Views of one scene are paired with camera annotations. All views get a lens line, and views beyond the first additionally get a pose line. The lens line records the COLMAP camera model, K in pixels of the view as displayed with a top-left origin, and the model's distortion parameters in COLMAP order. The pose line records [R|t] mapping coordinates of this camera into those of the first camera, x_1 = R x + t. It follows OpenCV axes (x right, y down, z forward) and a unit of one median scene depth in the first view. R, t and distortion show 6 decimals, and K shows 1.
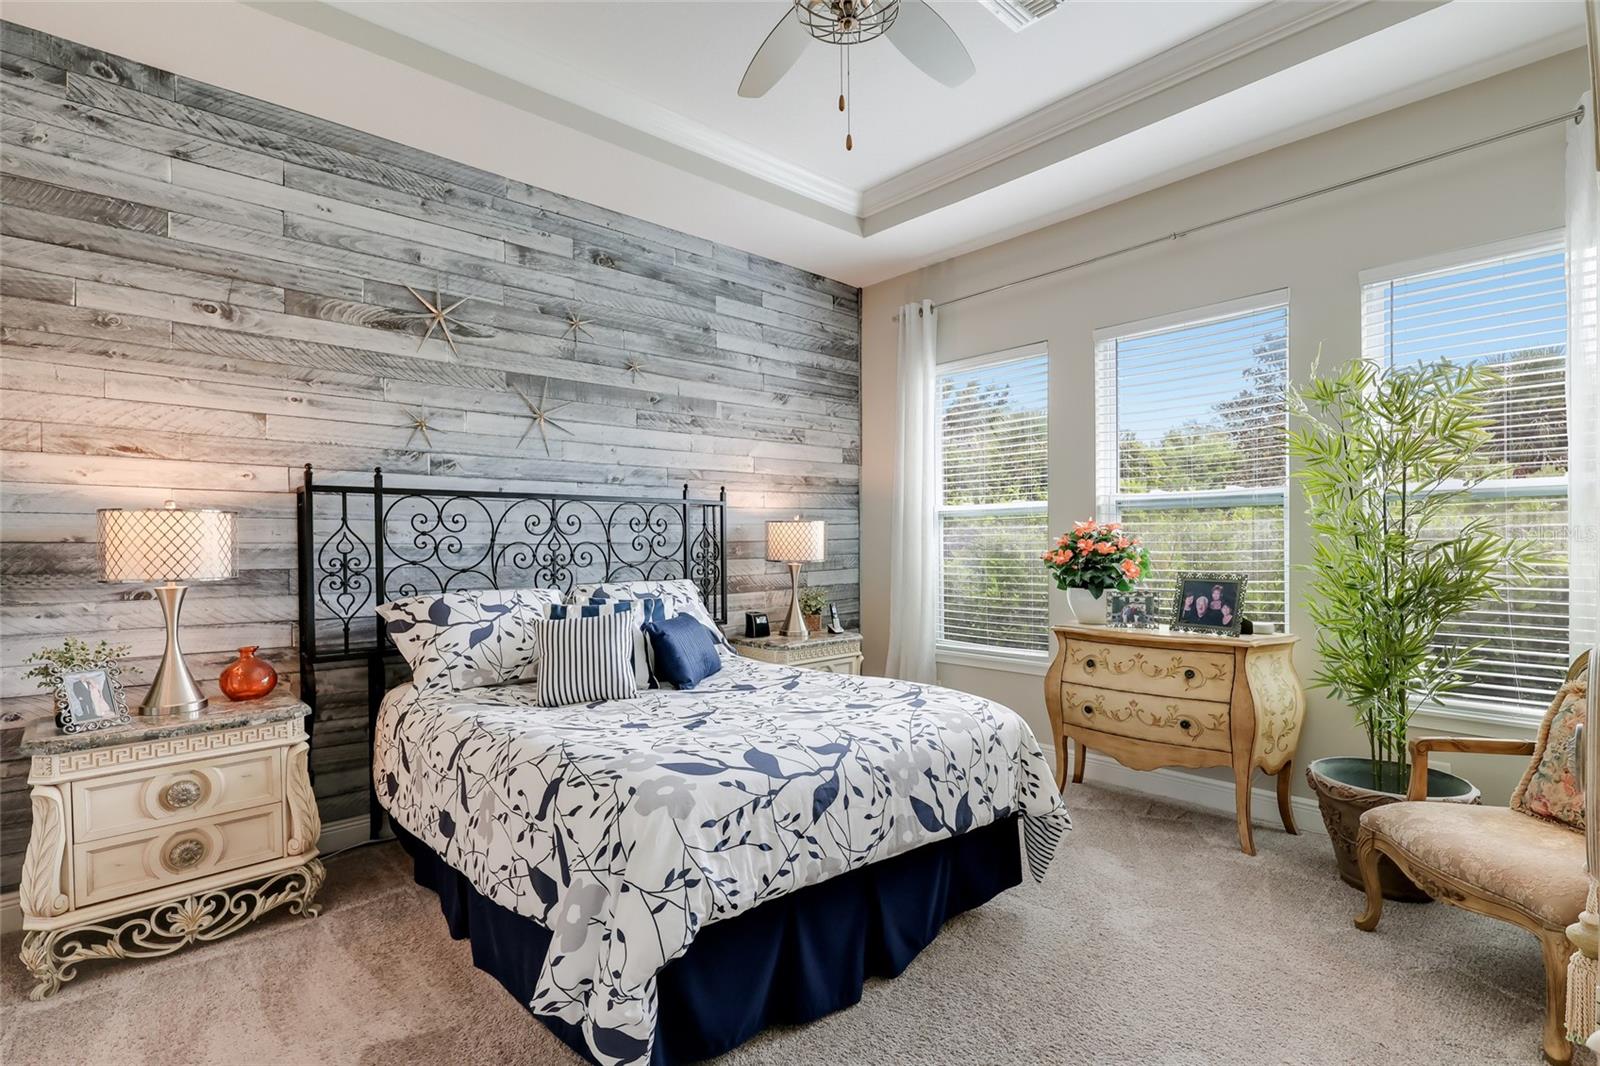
lens RADIAL K [[764.9, 0, 800.0], [0, 764.9, 533.0], [0, 0, 1]] dist [-0.002074, -0.000272]
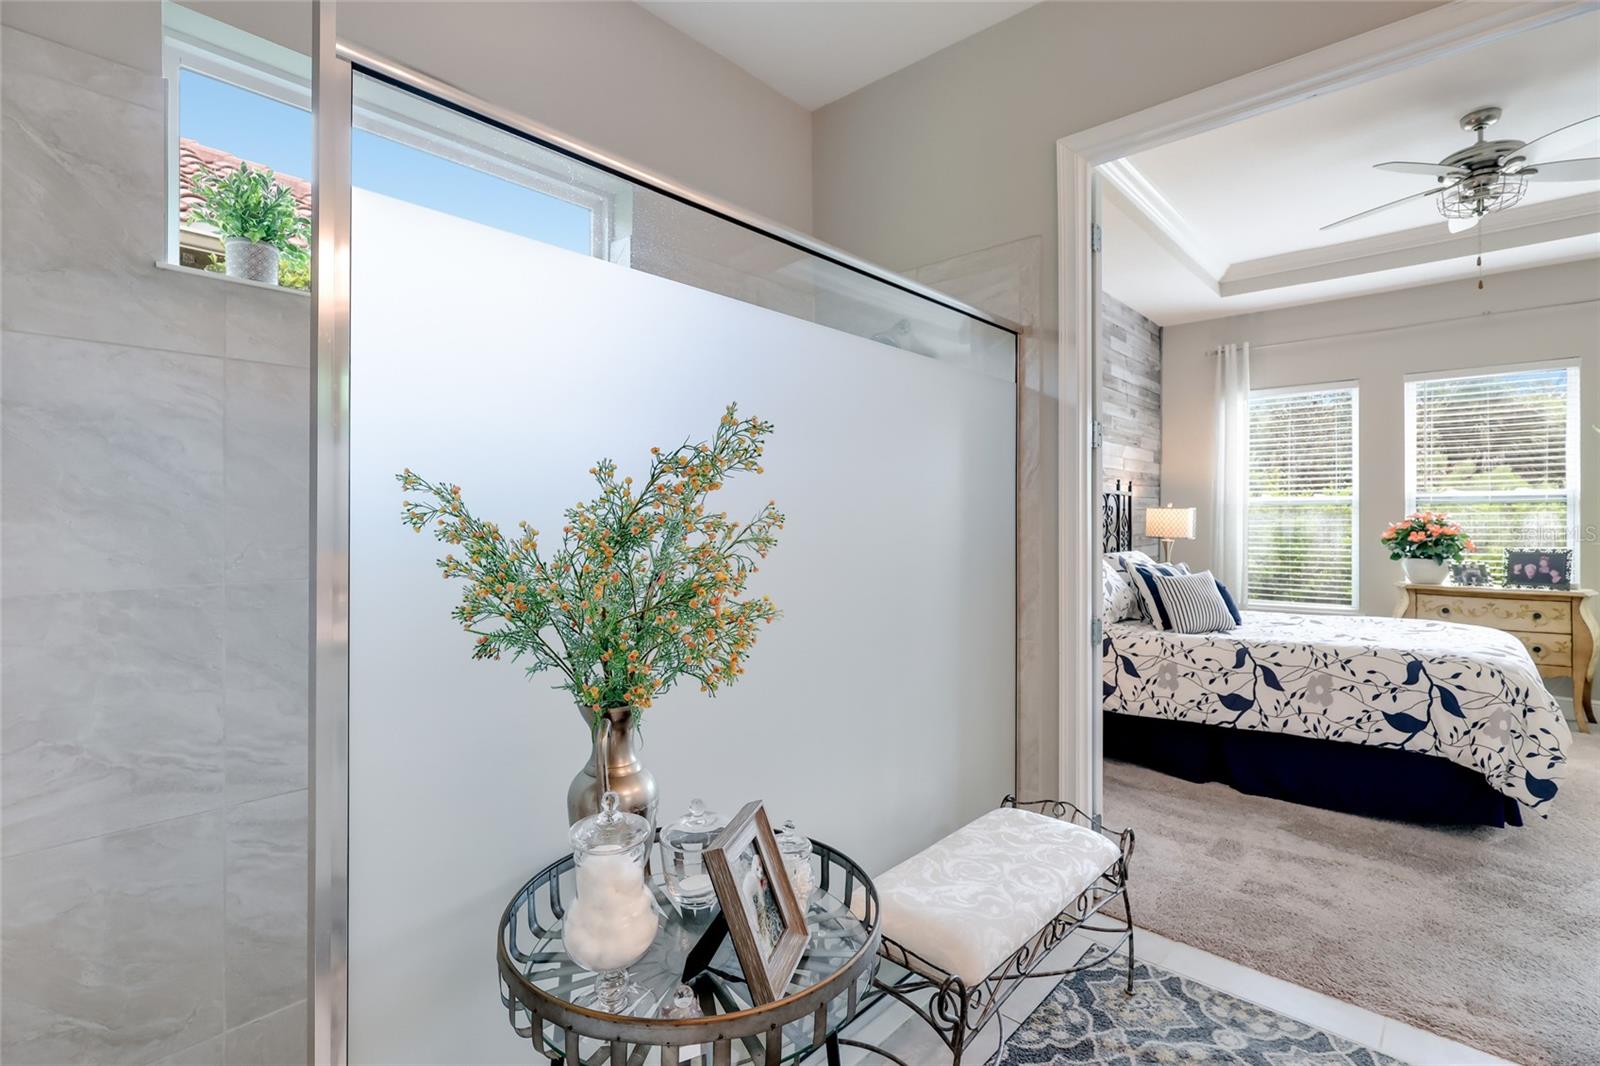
lens RADIAL K [[741.6, 0, 801.9], [0, 741.6, 512.1], [0, 0, 1]] dist [-0.001298, -0.000140]
pose [[0.995112, 0.013518, 0.097825, -0.982214], [-0.013327, 0.999908, -0.002606, 0.004551], [-0.097851, 0.001289, 0.995200, -0.276534]]
